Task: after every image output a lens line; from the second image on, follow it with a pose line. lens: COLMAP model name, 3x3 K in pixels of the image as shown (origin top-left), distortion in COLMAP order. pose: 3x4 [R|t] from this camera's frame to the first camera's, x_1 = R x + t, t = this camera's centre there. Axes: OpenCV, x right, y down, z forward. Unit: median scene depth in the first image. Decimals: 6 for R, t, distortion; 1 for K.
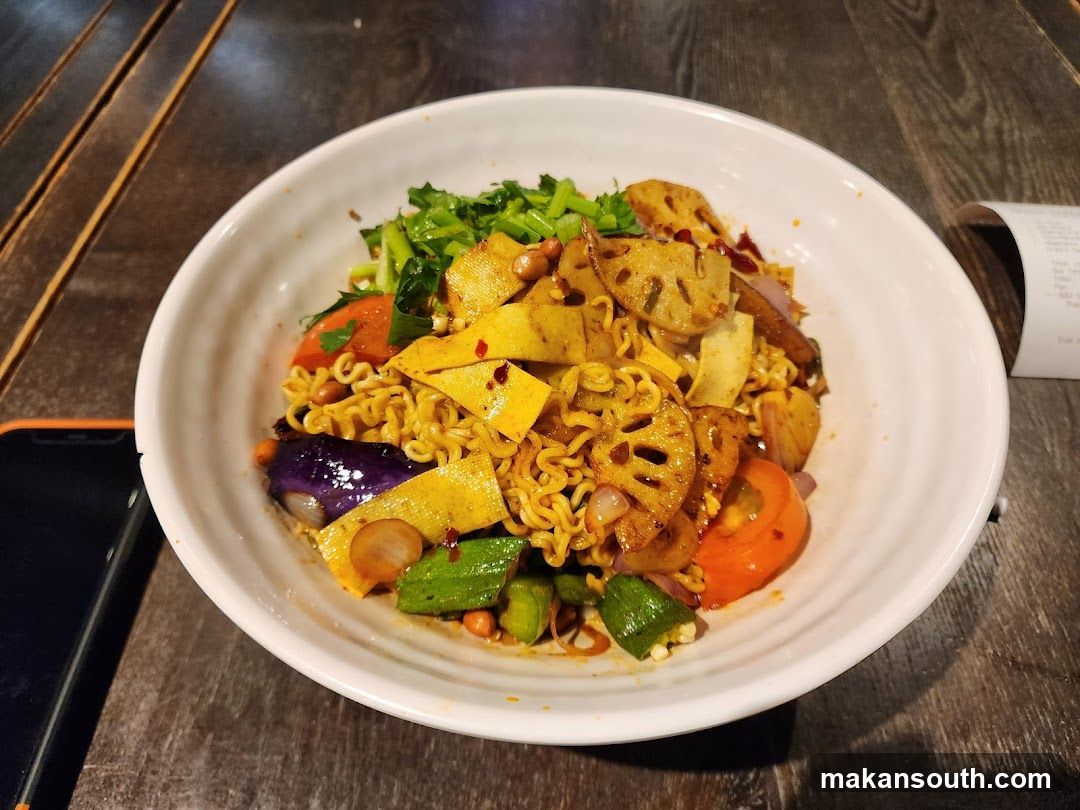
lens RADIAL K [[753.0, 0, 552.6], [0, 753.0, 396.1], [0, 0, 1]] dist [-0.049567, 0.011170]
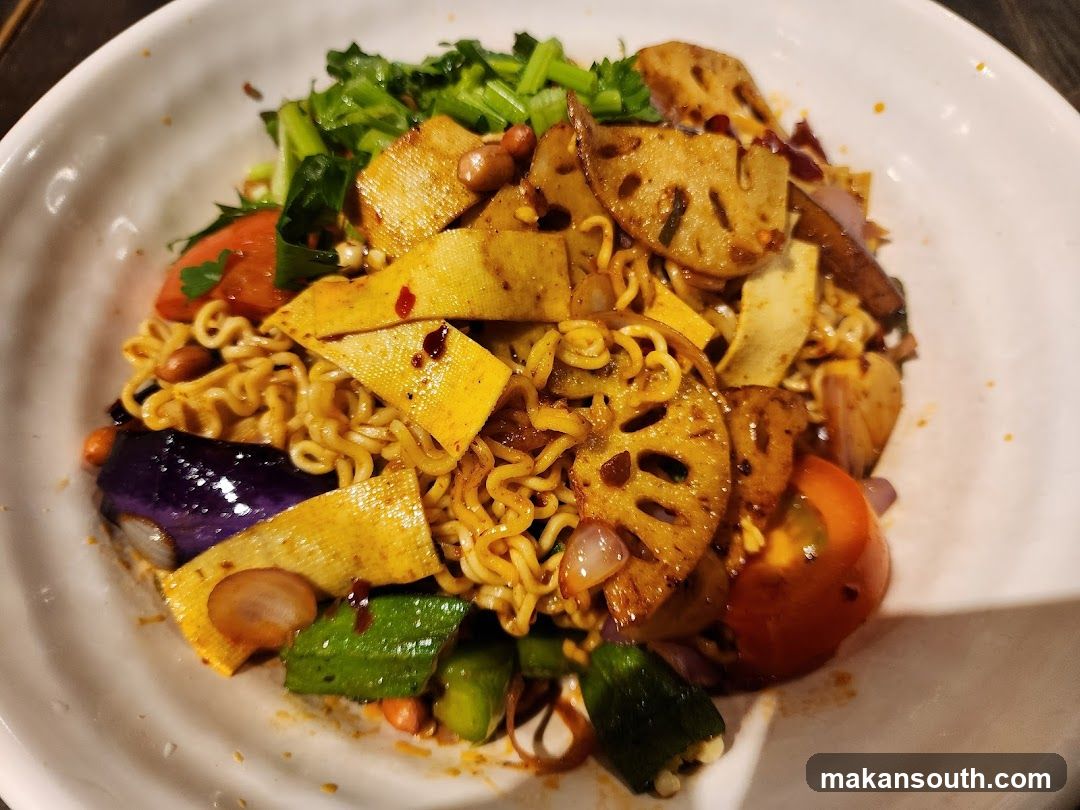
lens RADIAL K [[753.0, 0, 543.9], [0, 753.0, 398.7], [0, 0, 1]] dist [-0.049567, 0.011170]
pose [[0.999803, 0.013964, -0.014071, 0.034202], [-0.011848, 0.989994, 0.140608, -0.073780], [0.015894, -0.140414, 0.989965, 0.357879]]
